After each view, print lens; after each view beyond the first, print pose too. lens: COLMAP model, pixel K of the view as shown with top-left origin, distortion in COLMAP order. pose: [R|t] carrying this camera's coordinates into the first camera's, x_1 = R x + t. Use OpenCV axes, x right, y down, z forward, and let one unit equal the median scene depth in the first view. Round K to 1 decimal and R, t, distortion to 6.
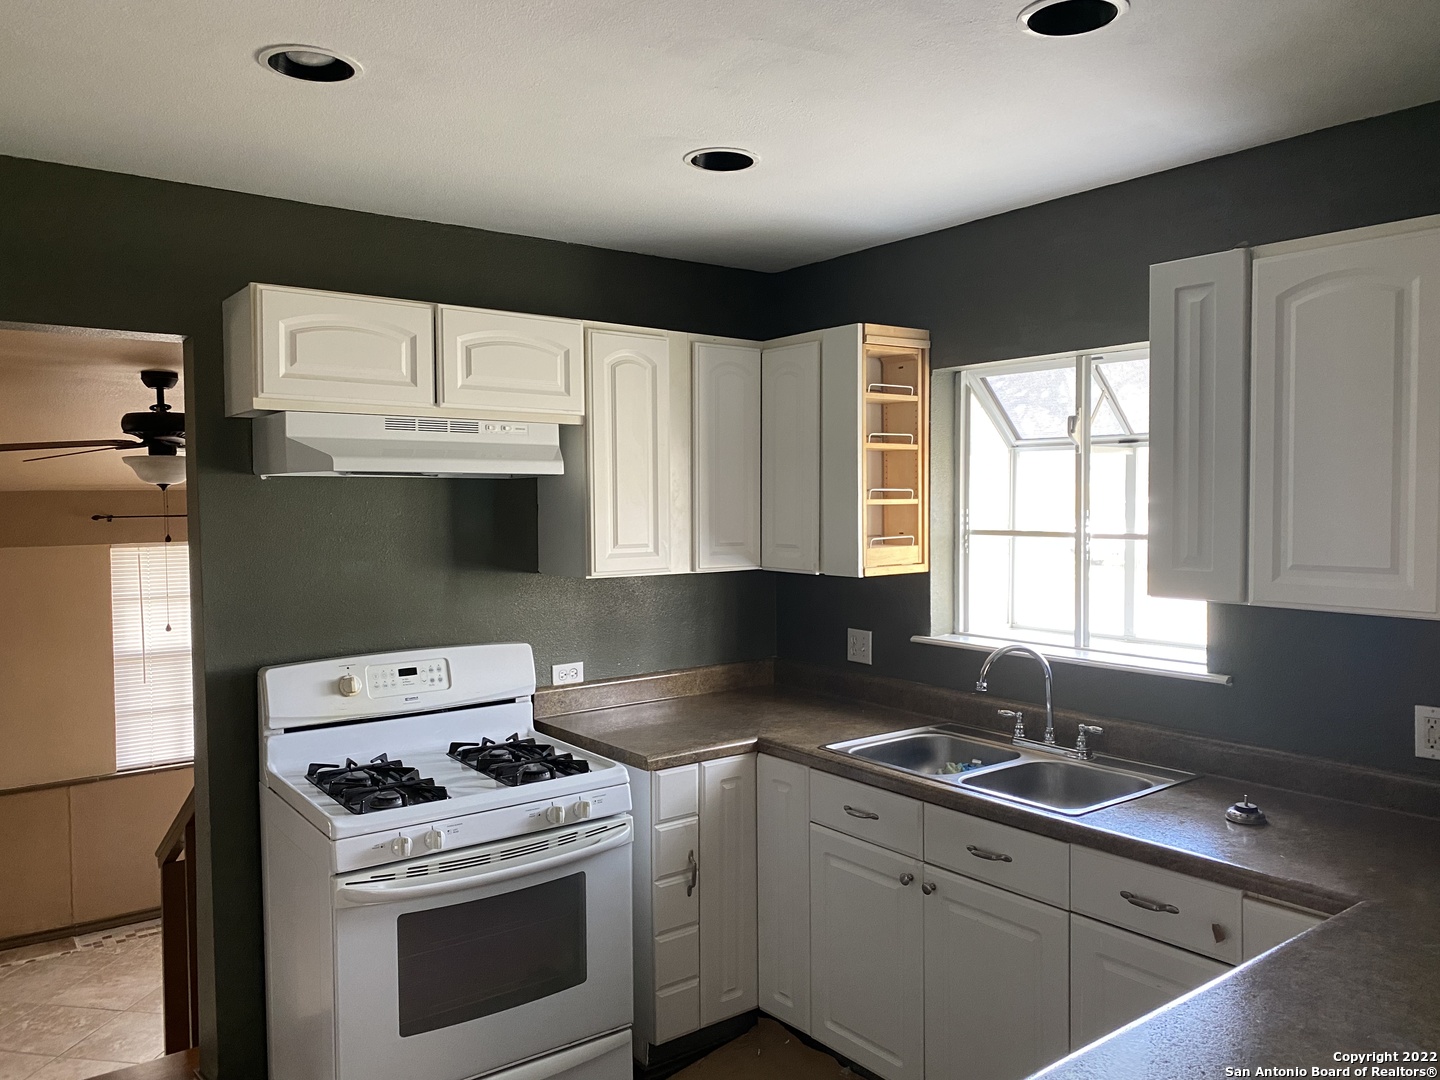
lens RADIAL K [[1092.0, 0, 715.3], [0, 1092.0, 535.3], [0, 0, 1]] dist [0.003262, -0.001977]
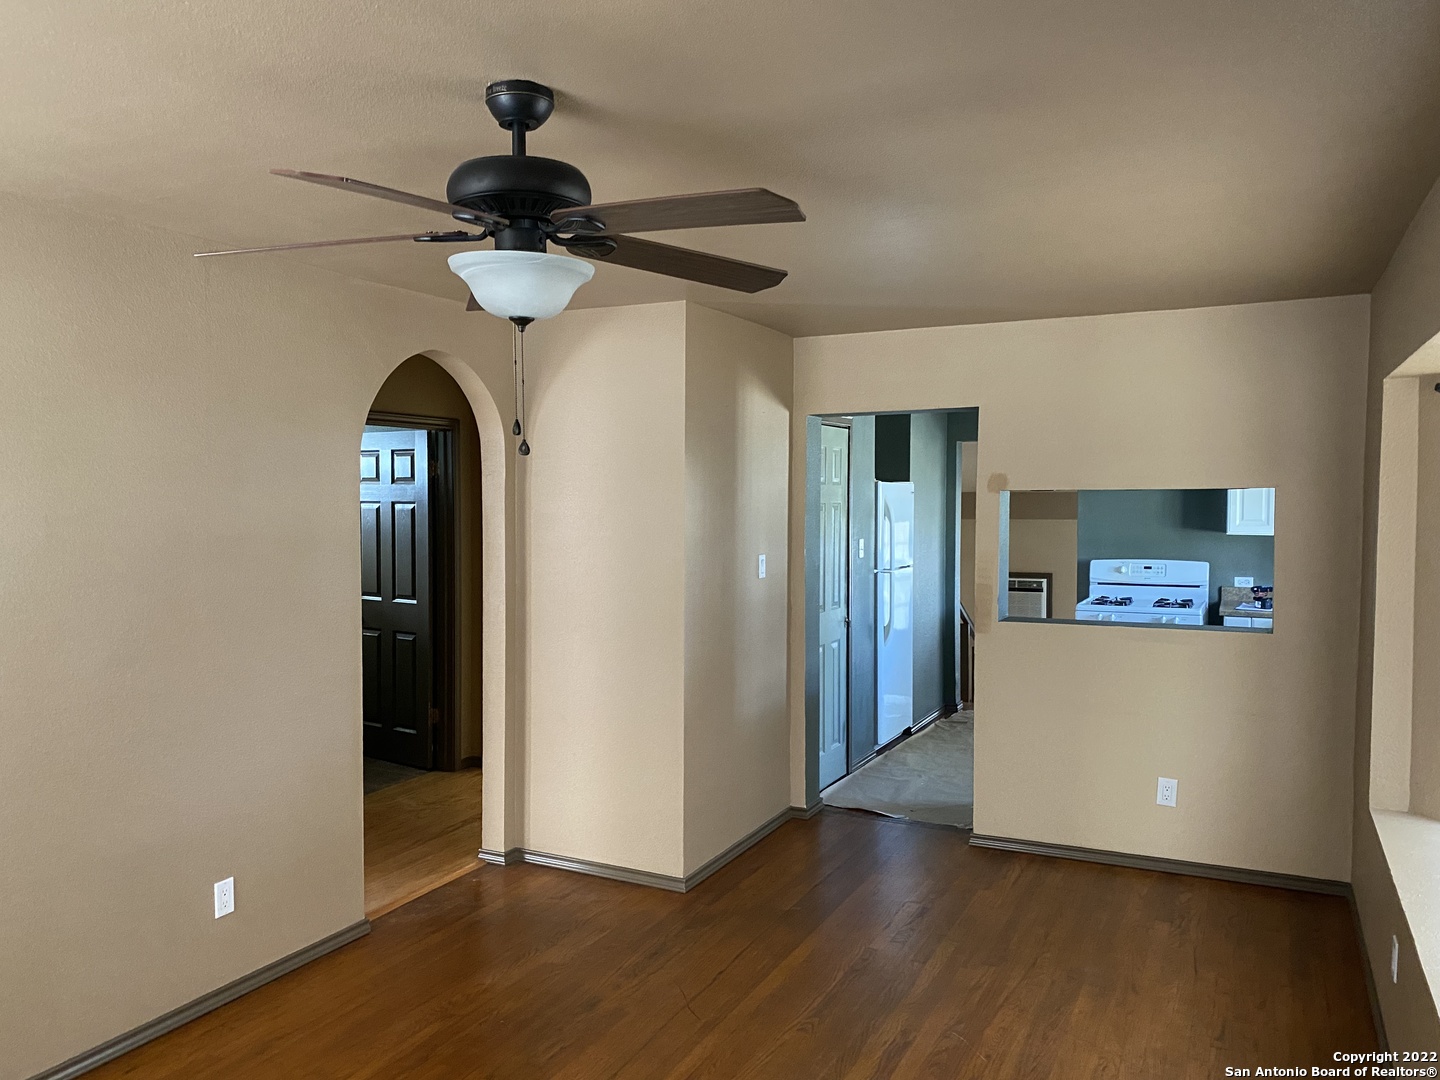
lens RADIAL K [[1092.0, 0, 708.4], [0, 1092.0, 540.9], [0, 0, 1]] dist [0.003262, -0.001977]
pose [[0.440655, 0.047196, -0.896435, 1.559582], [-0.036857, 0.998726, 0.034464, 0.016310], [0.896919, 0.017854, 0.441833, -1.027879]]
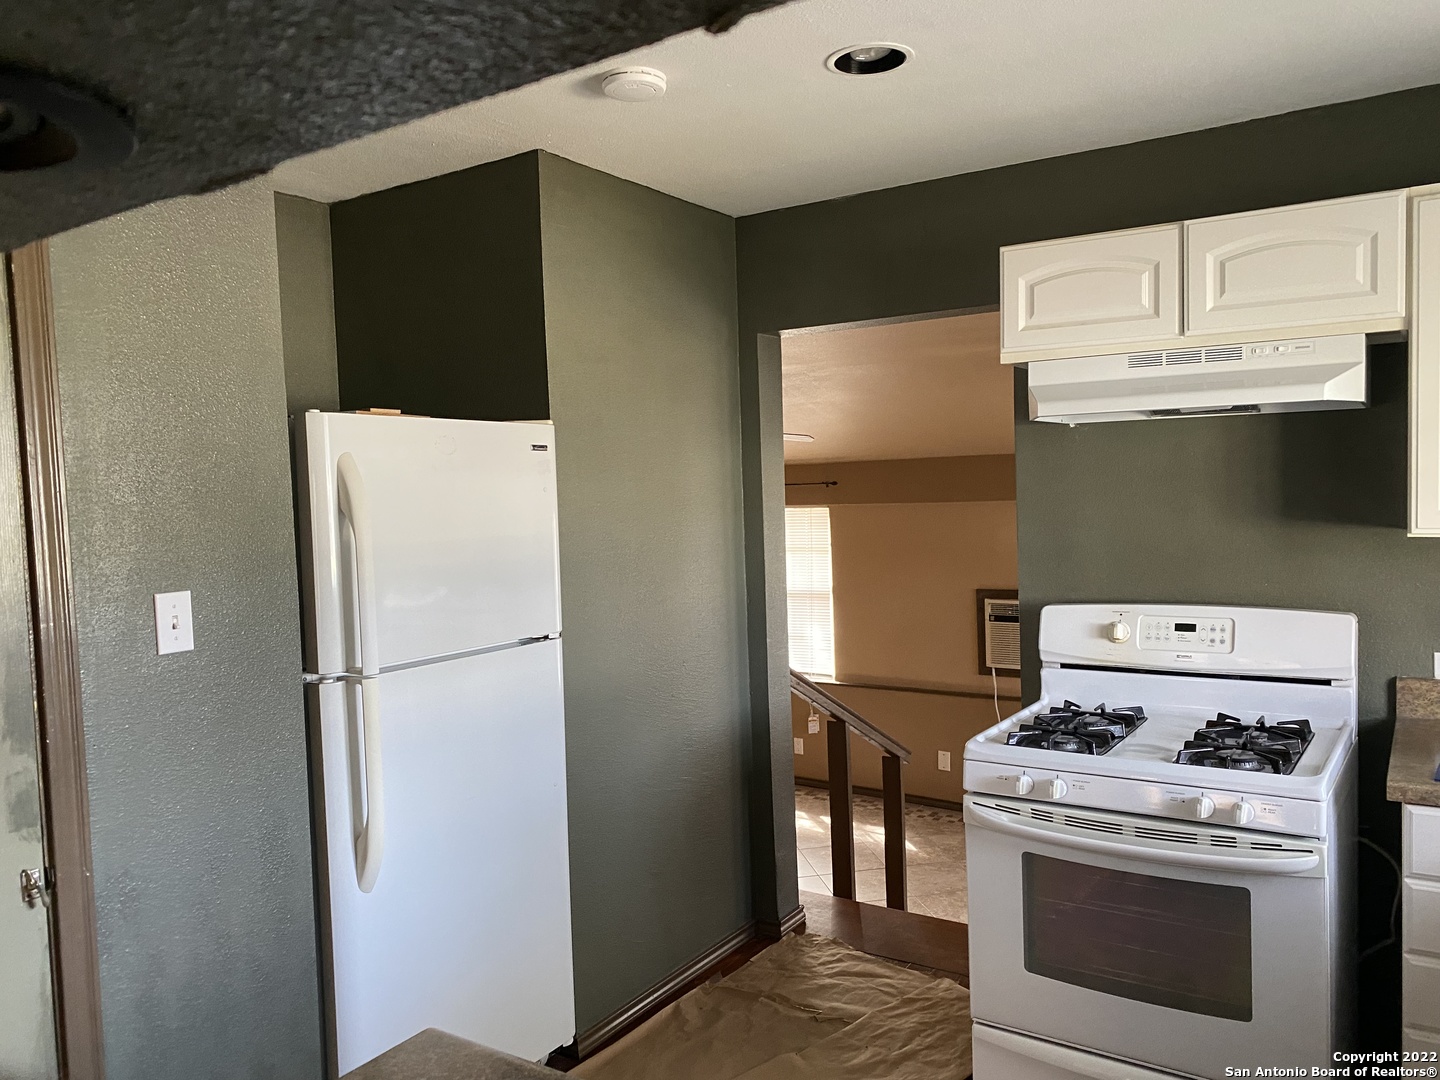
lens RADIAL K [[1092.0, 0, 728.7], [0, 1092.0, 542.9], [0, 0, 1]] dist [0.003262, -0.001977]
pose [[0.332862, 0.046419, -0.941832, 0.478209], [-0.002099, 0.998822, 0.048486, 0.009870], [0.942973, -0.014162, 0.332568, 0.343954]]
